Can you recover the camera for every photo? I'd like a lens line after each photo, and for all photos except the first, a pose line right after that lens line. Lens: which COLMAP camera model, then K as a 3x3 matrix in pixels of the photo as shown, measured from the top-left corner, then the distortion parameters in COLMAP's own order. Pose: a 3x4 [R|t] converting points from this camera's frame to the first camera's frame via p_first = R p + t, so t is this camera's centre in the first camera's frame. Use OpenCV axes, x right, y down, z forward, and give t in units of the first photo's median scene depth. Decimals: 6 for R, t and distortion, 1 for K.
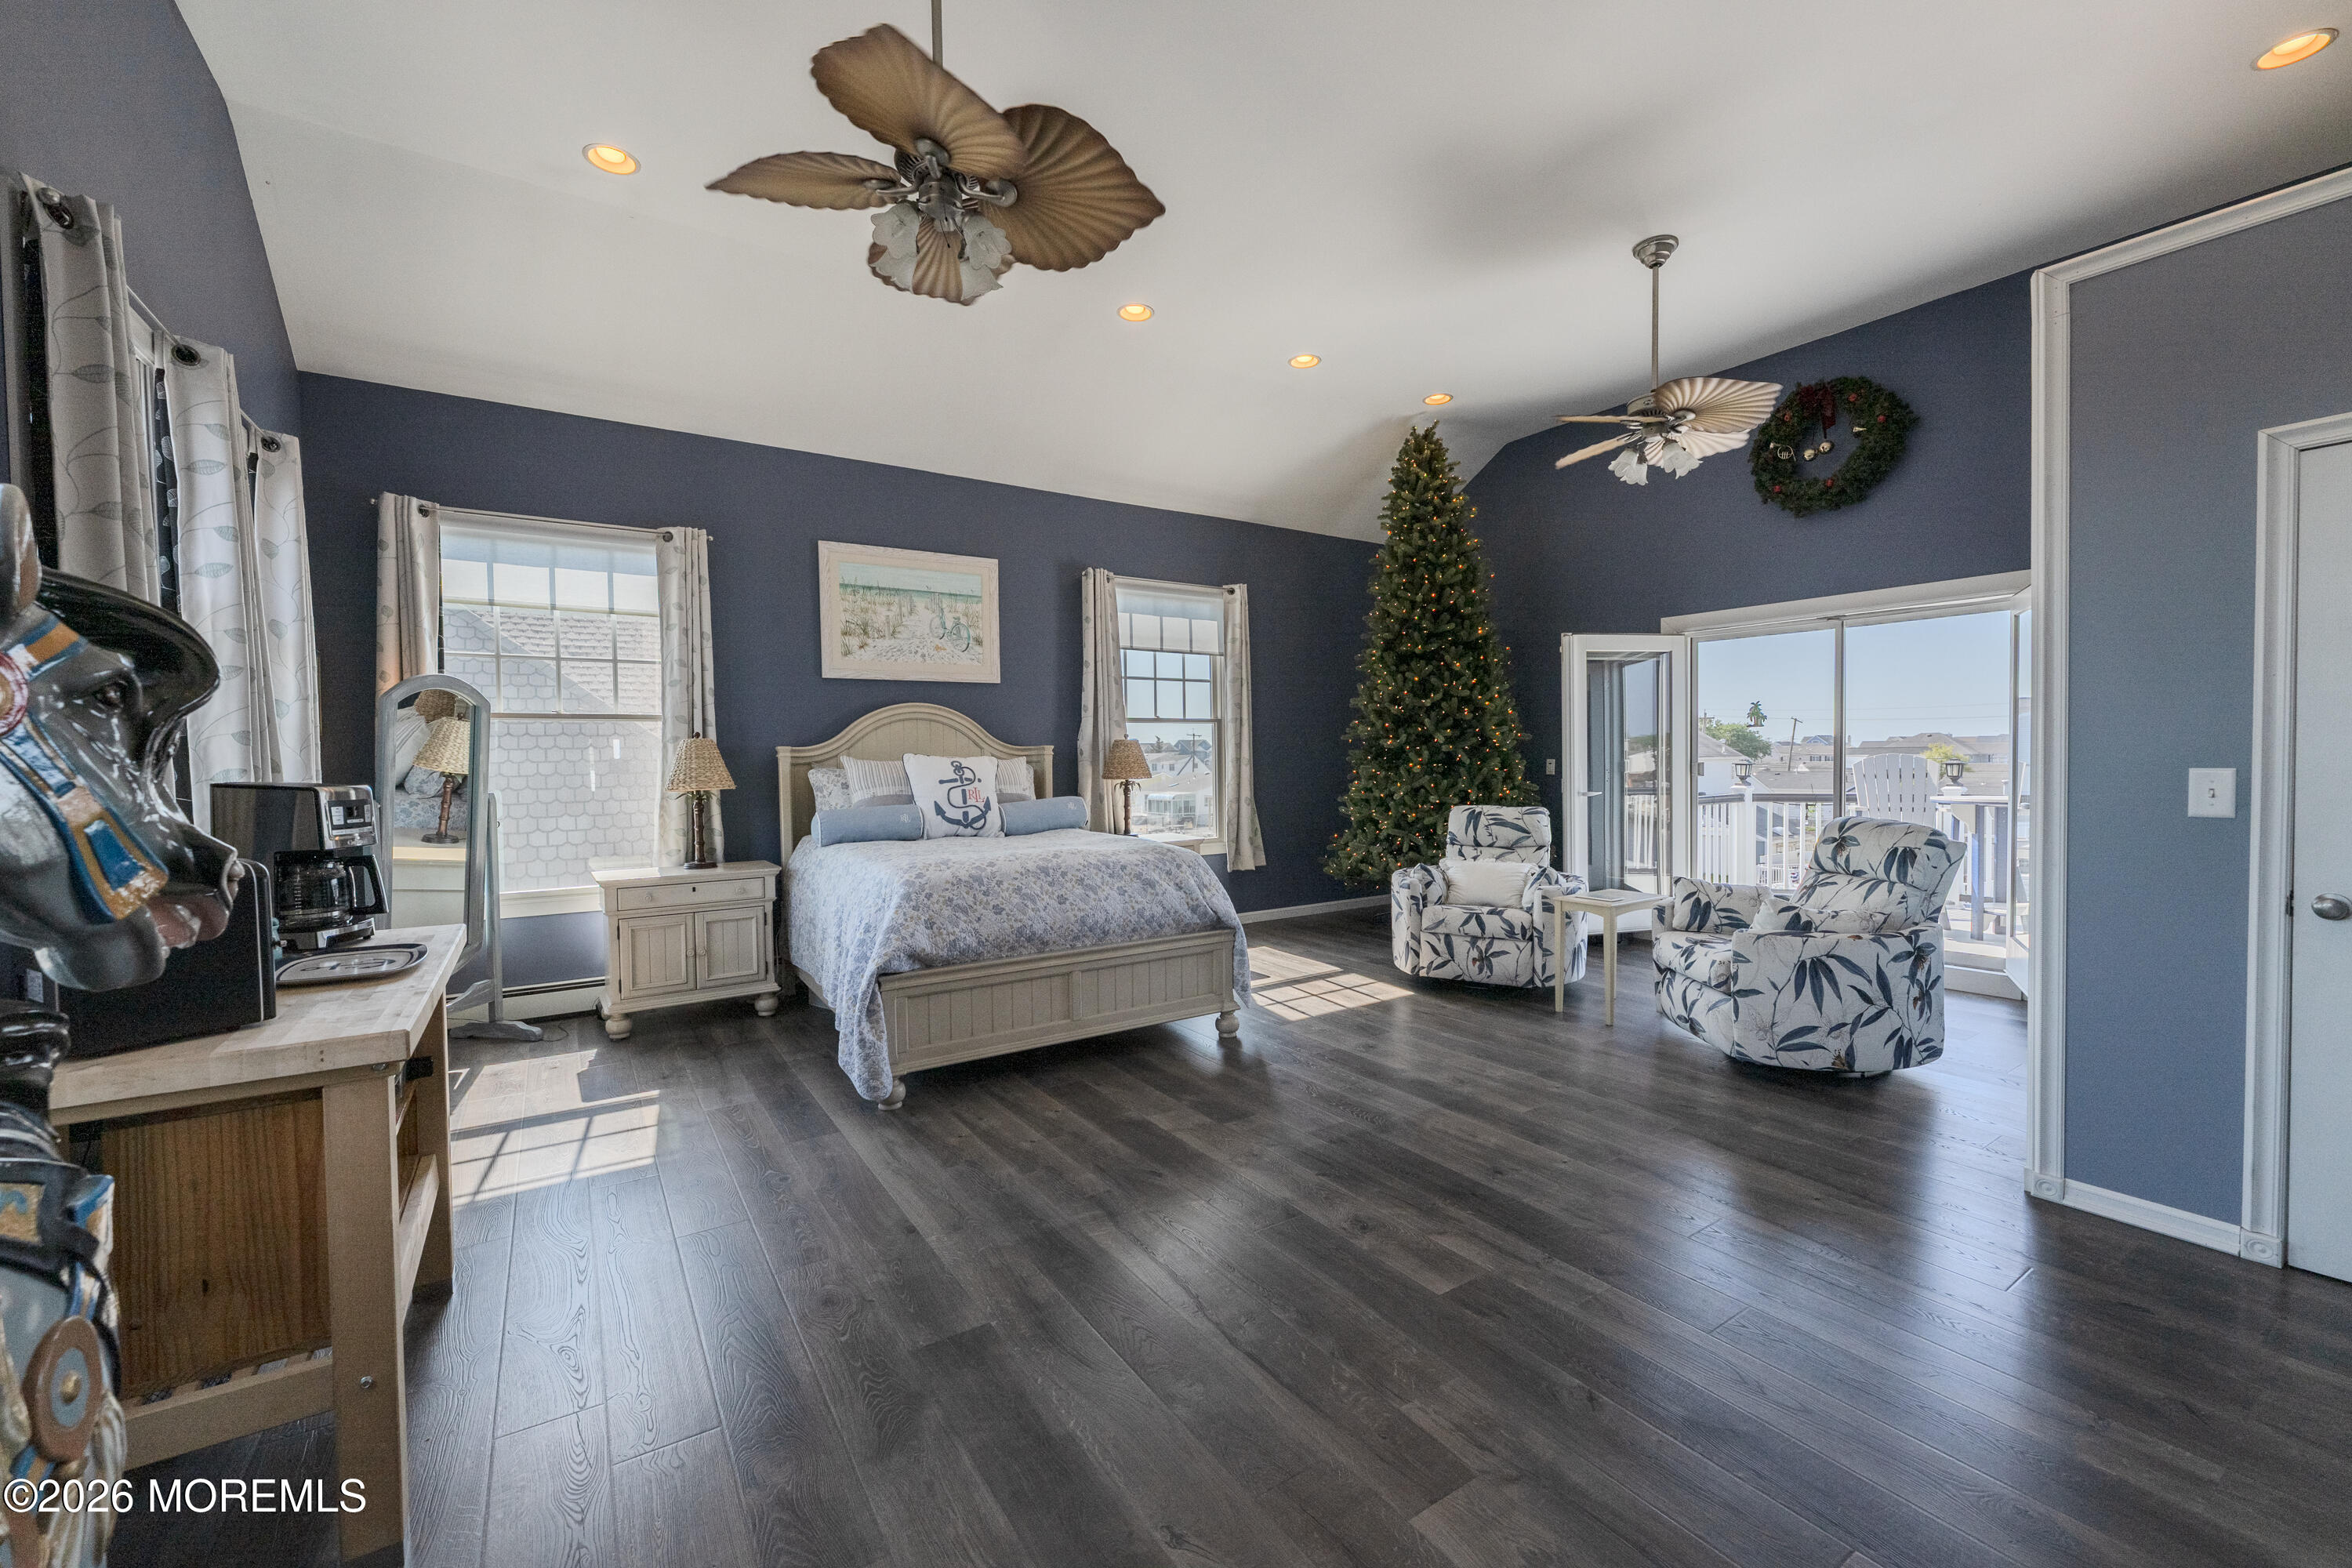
lens RADIAL K [[943.0, 0, 1178.7], [0, 943.0, 786.0], [0, 0, 1]] dist [0.000151, -0.000448]
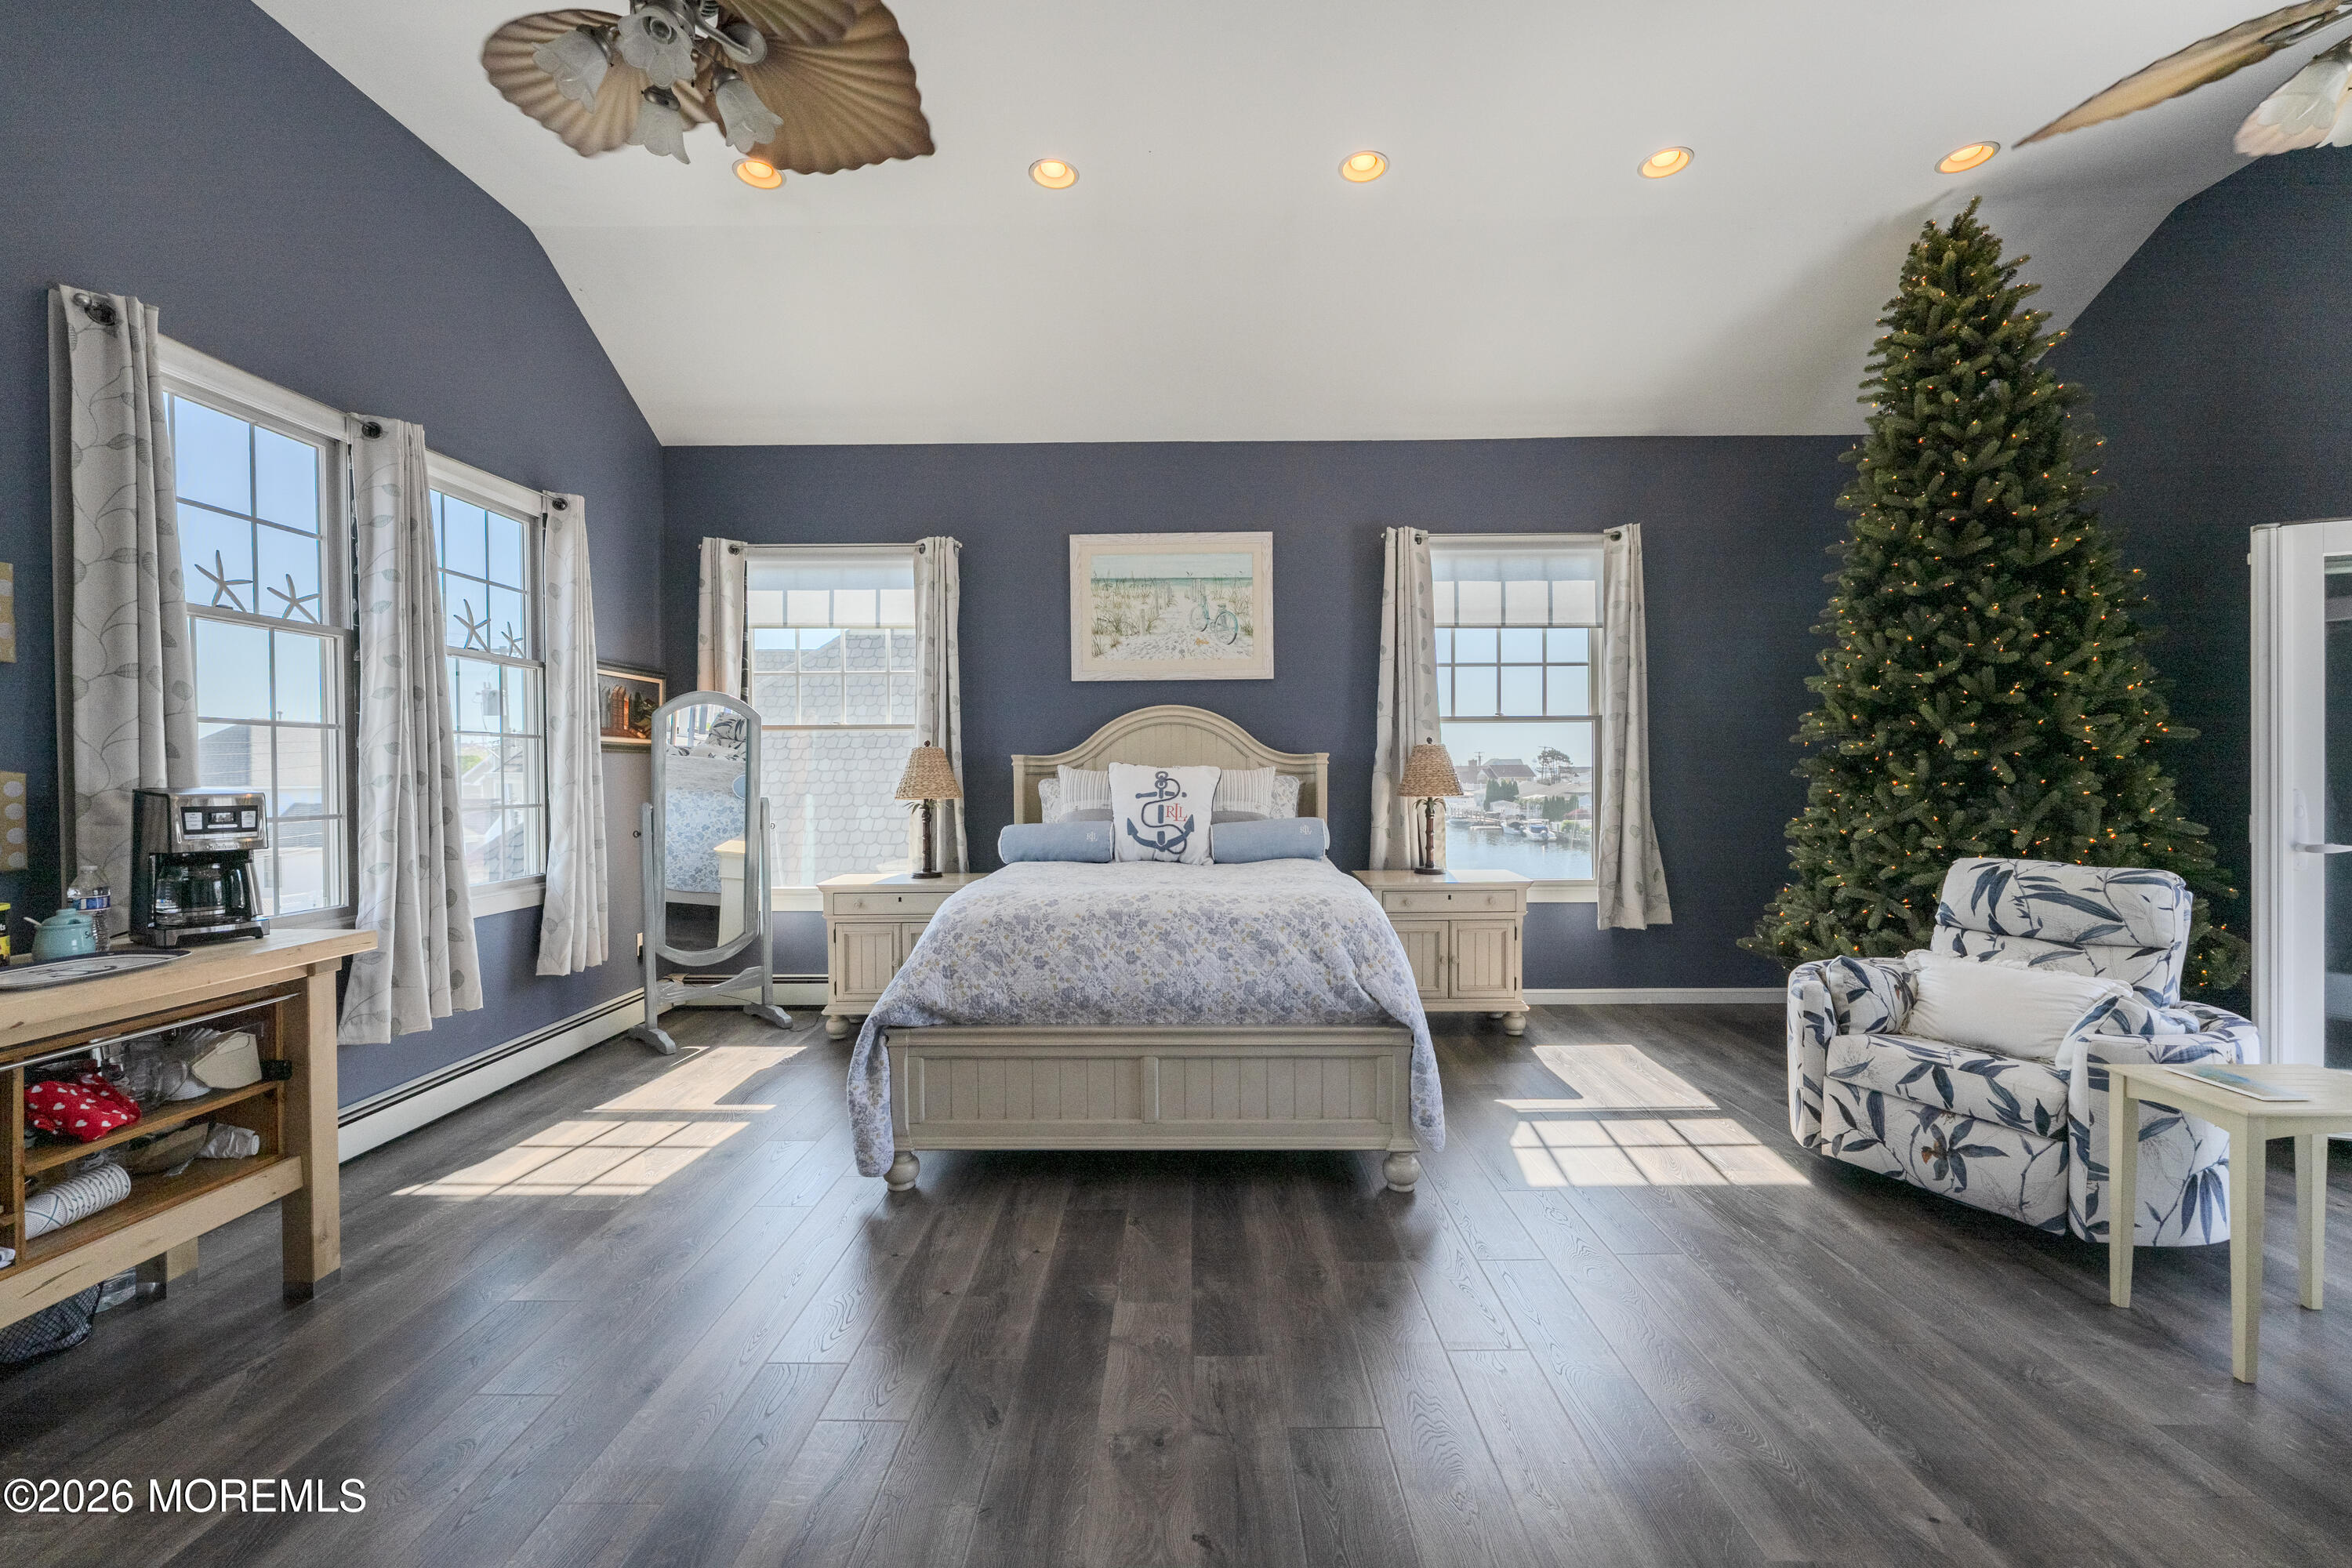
lens RADIAL K [[943.0, 0, 1178.7], [0, 943.0, 786.0], [0, 0, 1]] dist [0.000151, -0.000448]
pose [[0.828226, 0.015973, -0.560166, 0.250271], [-0.021186, 0.999772, -0.002815, -0.011456], [0.559993, 0.014199, 0.828375, 0.306875]]
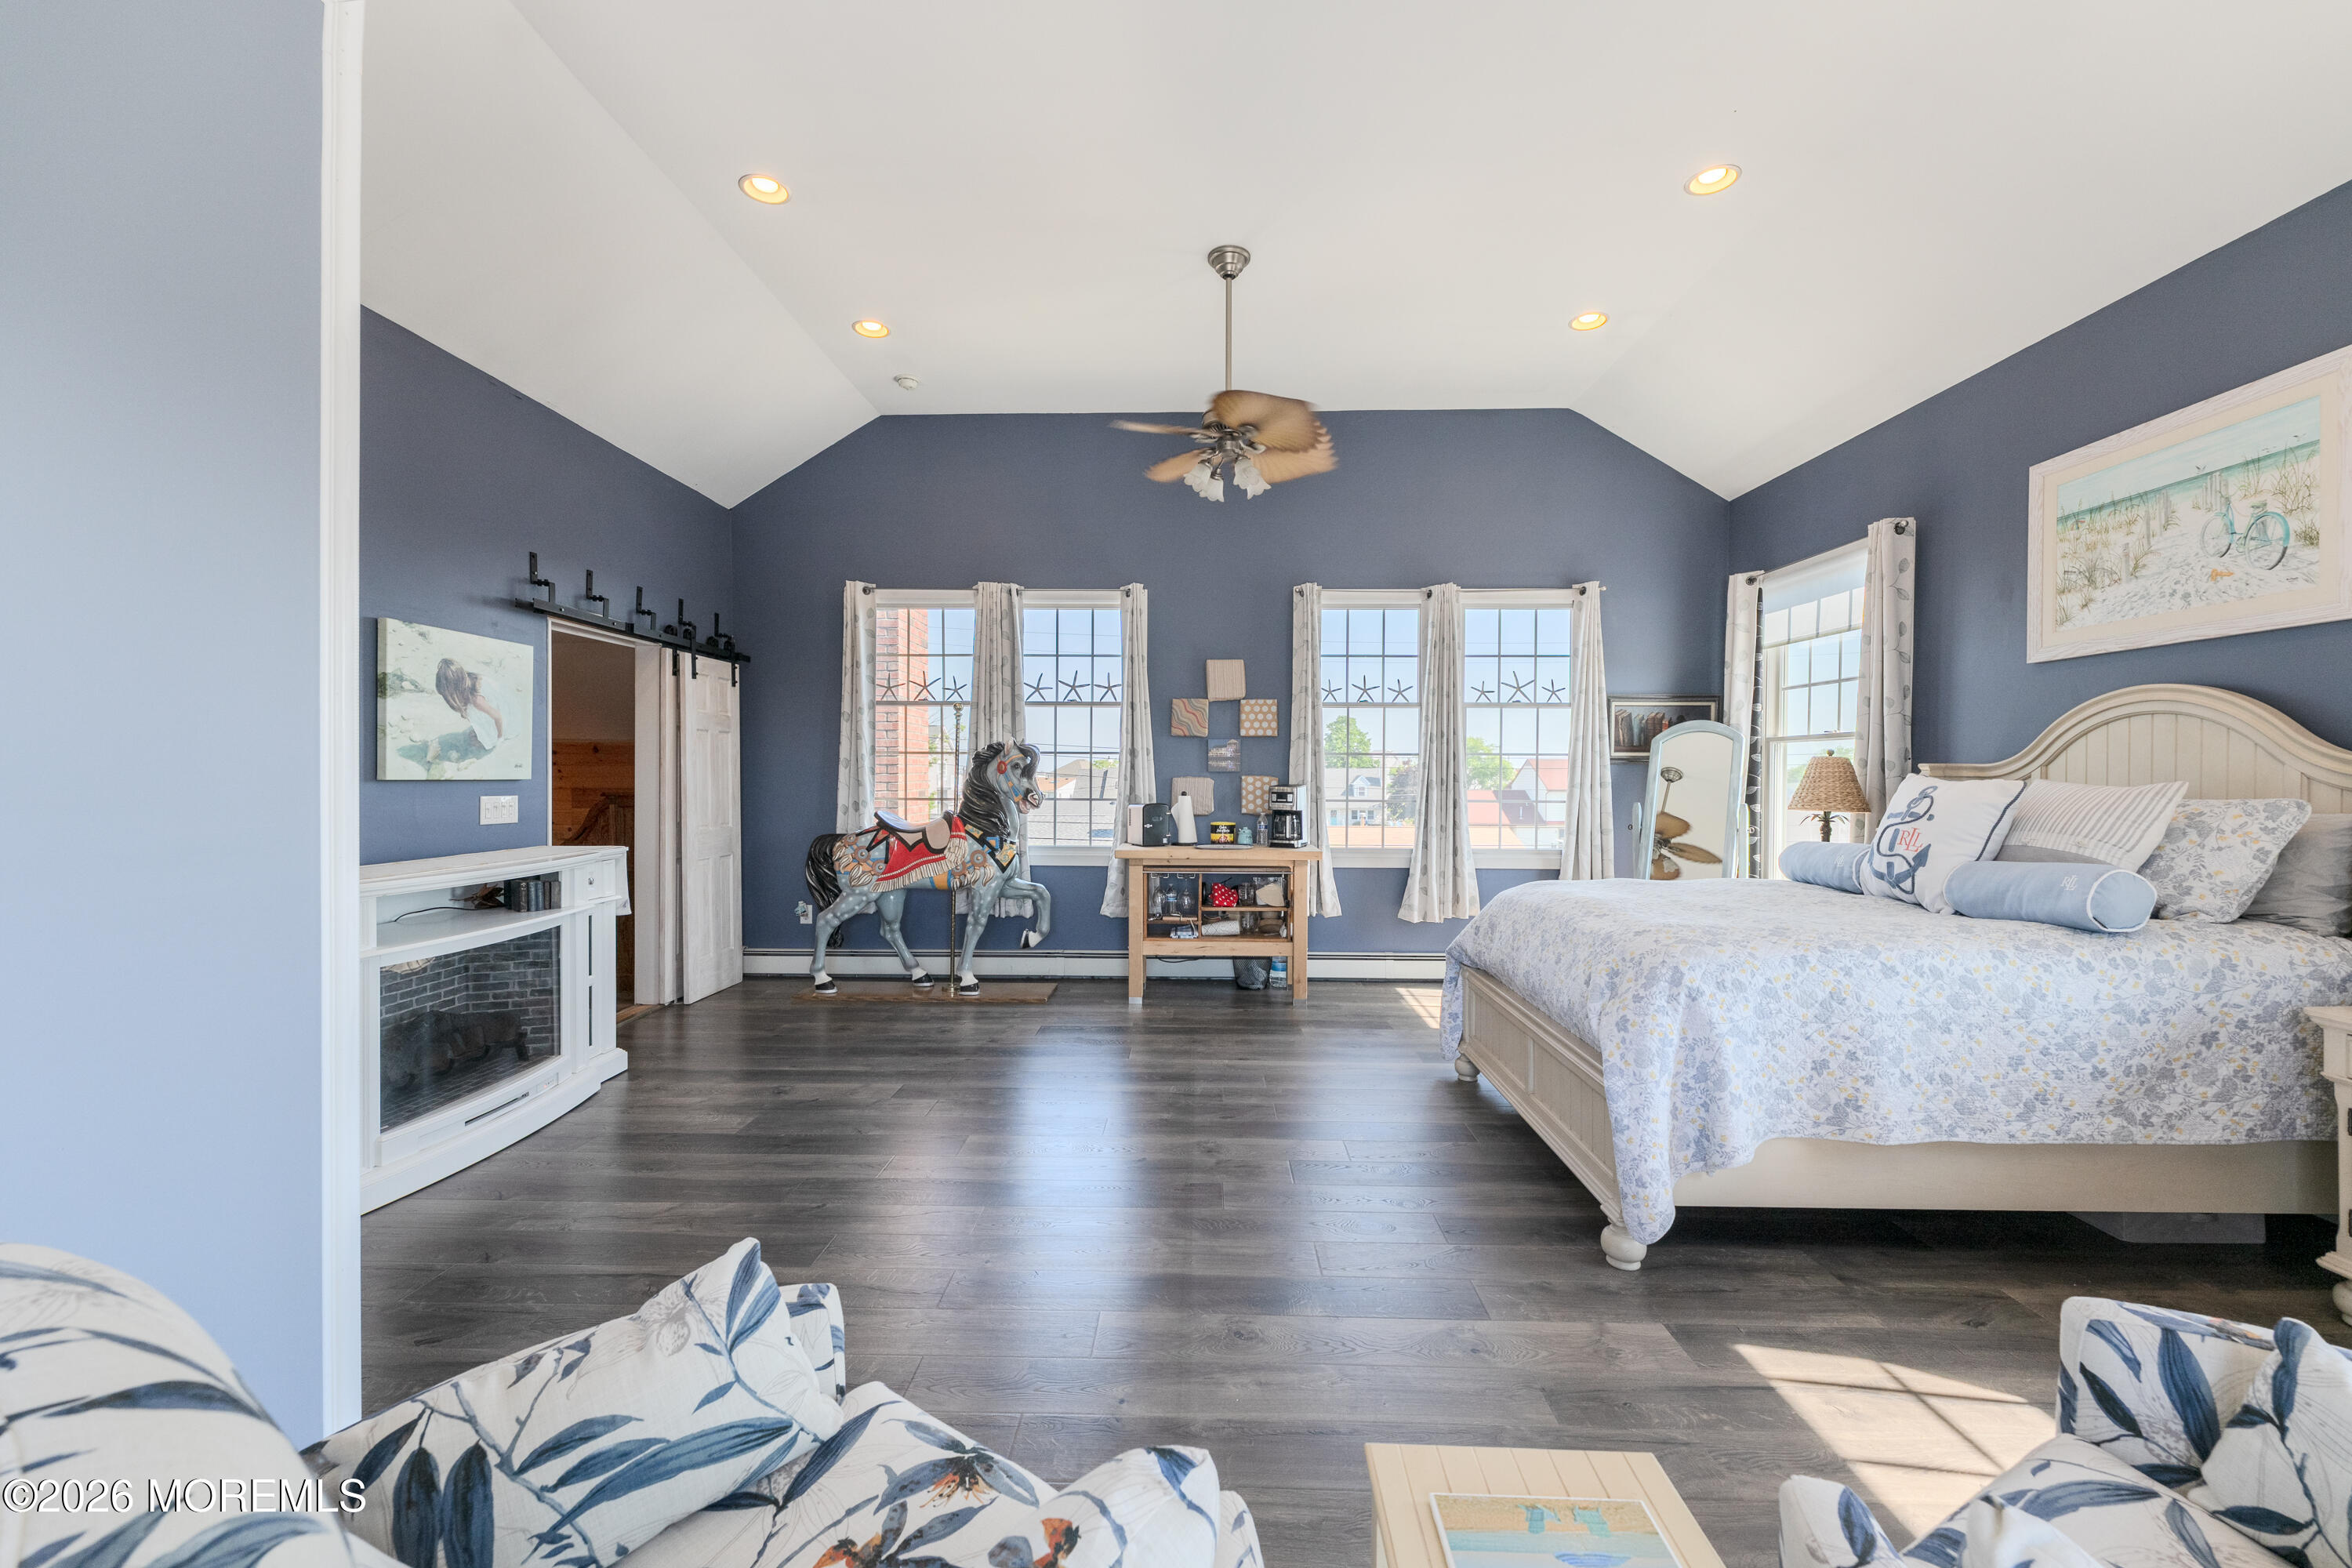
lens RADIAL K [[943.0, 0, 1178.7], [0, 943.0, 786.0], [0, 0, 1]] dist [0.000151, -0.000448]
pose [[-0.571200, 0.019566, -0.820578, 0.589118], [-0.021478, 0.999017, 0.038772, -0.040525], [0.820530, 0.039771, -0.570218, 0.944416]]
